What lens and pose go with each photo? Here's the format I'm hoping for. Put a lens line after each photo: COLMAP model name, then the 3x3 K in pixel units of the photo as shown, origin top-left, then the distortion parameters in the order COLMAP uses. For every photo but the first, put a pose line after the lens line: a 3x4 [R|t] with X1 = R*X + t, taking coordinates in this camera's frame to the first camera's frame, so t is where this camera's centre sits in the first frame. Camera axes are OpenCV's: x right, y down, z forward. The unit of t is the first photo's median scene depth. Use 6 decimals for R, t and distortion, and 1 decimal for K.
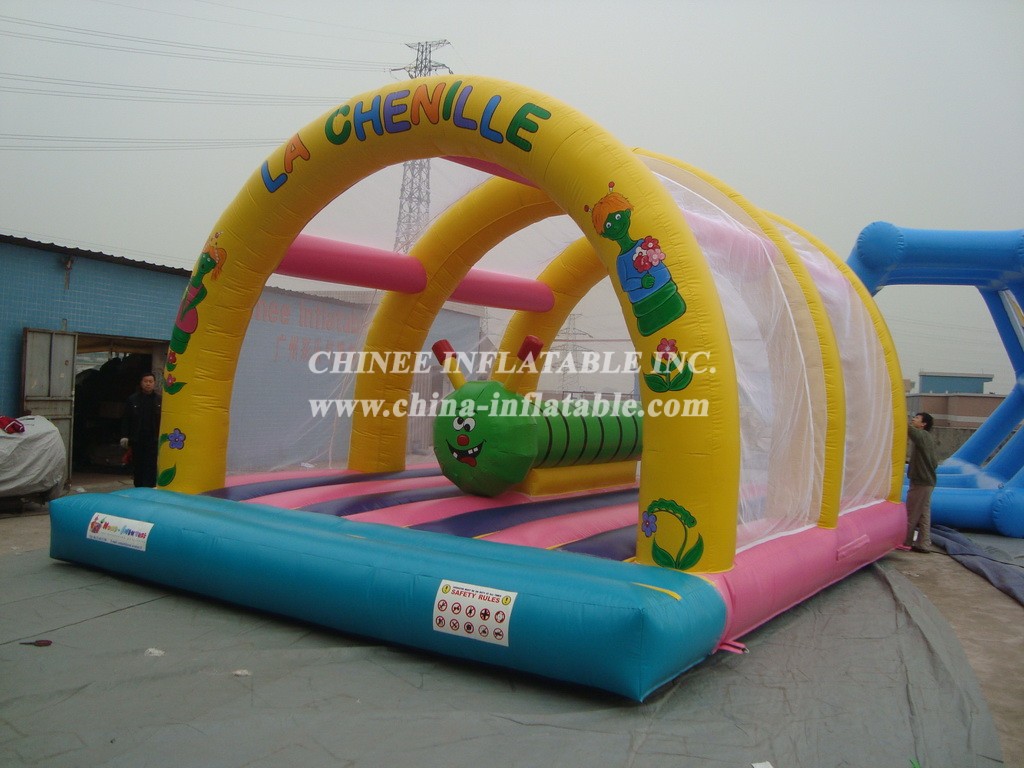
lens RADIAL K [[990.0, 0, 518.7], [0, 990.0, 390.8], [0, 0, 1]] dist [-0.241882, 0.277974]
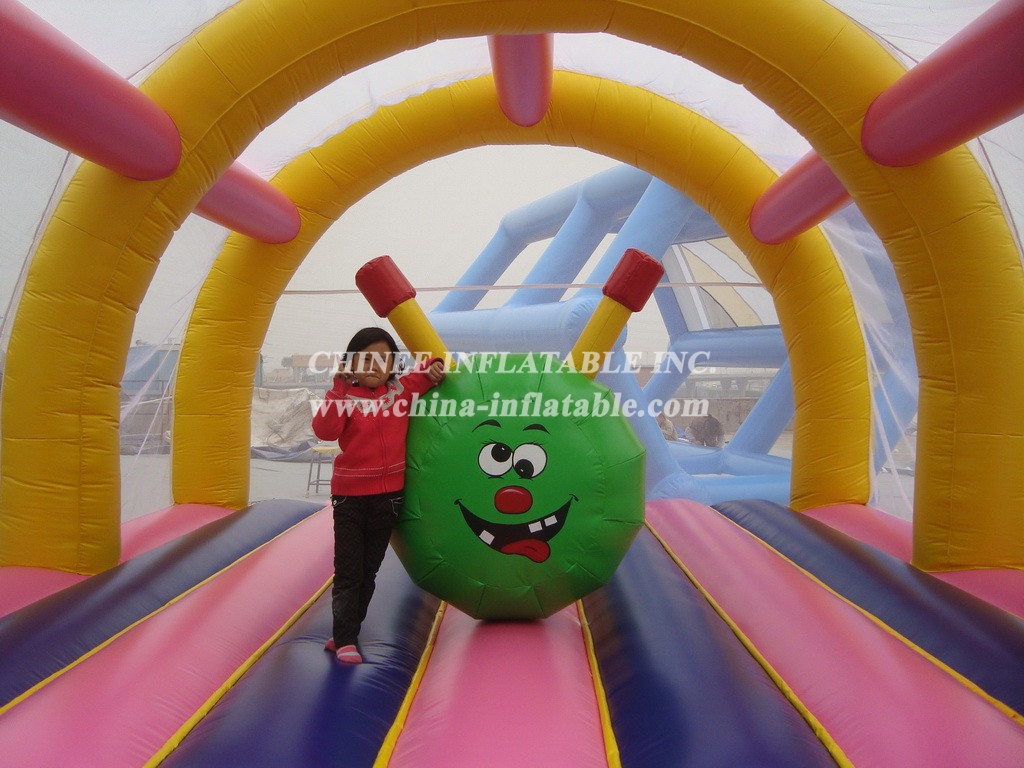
lens RADIAL K [[988.9, 0, 457.7], [0, 988.9, 383.0], [0, 0, 1]] dist [-0.135437, 0.003411]
pose [[0.865144, -0.034636, 0.500326, -0.347834], [0.027665, 0.999389, 0.021347, -0.009390], [-0.500760, -0.004627, 0.865574, 0.827106]]
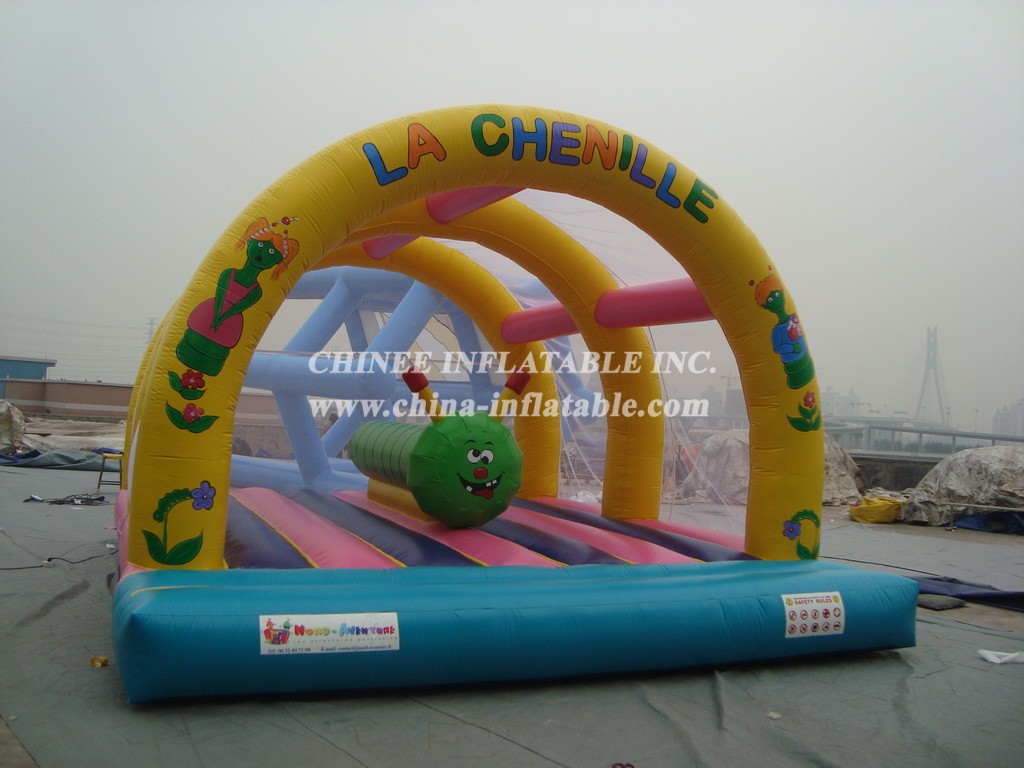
lens RADIAL K [[989.5, 0, 512.0], [0, 989.5, 384.0], [0, 0, 1]] dist [-0.260130, 0.356416]
pose [[0.546704, 0.012799, 0.837228, -1.075445], [-0.024109, 0.999709, 0.000460, -0.049245], [-0.836979, -0.020436, 0.546854, 0.553643]]
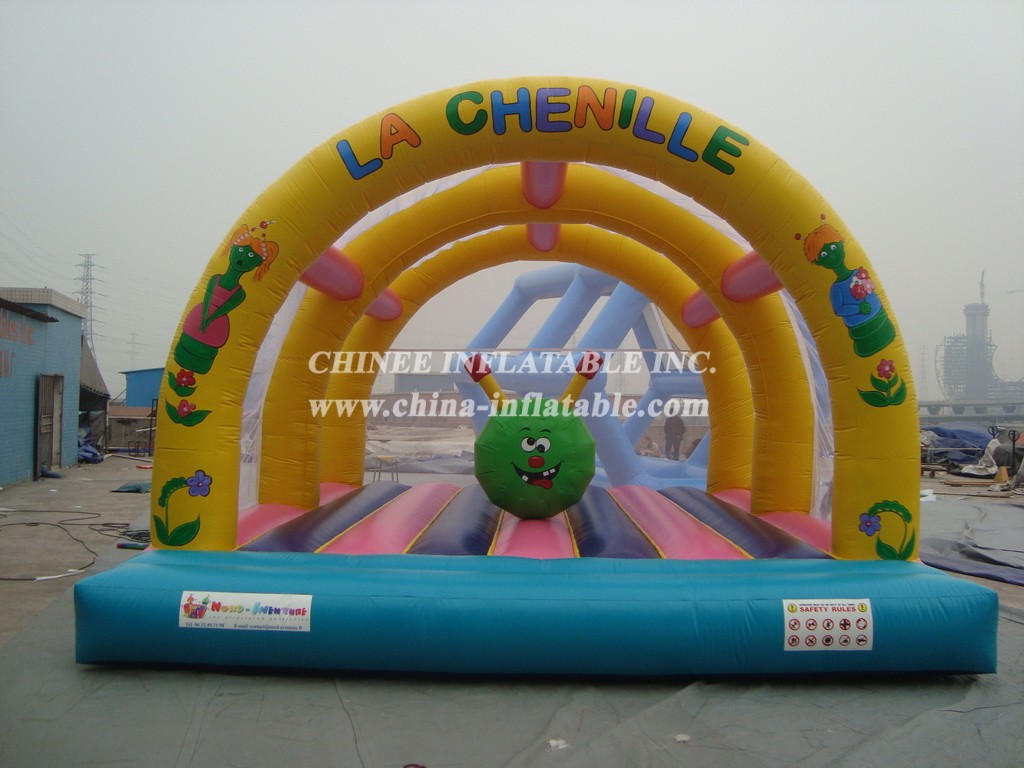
lens RADIAL K [[990.0, 0, 518.7], [0, 990.0, 390.8], [0, 0, 1]] dist [-0.241882, 0.277974]
pose [[0.839685, -0.023902, 0.542548, -0.728304], [0.023788, 0.999691, 0.007226, -0.031447], [-0.542553, 0.006838, 0.839994, 0.269597]]
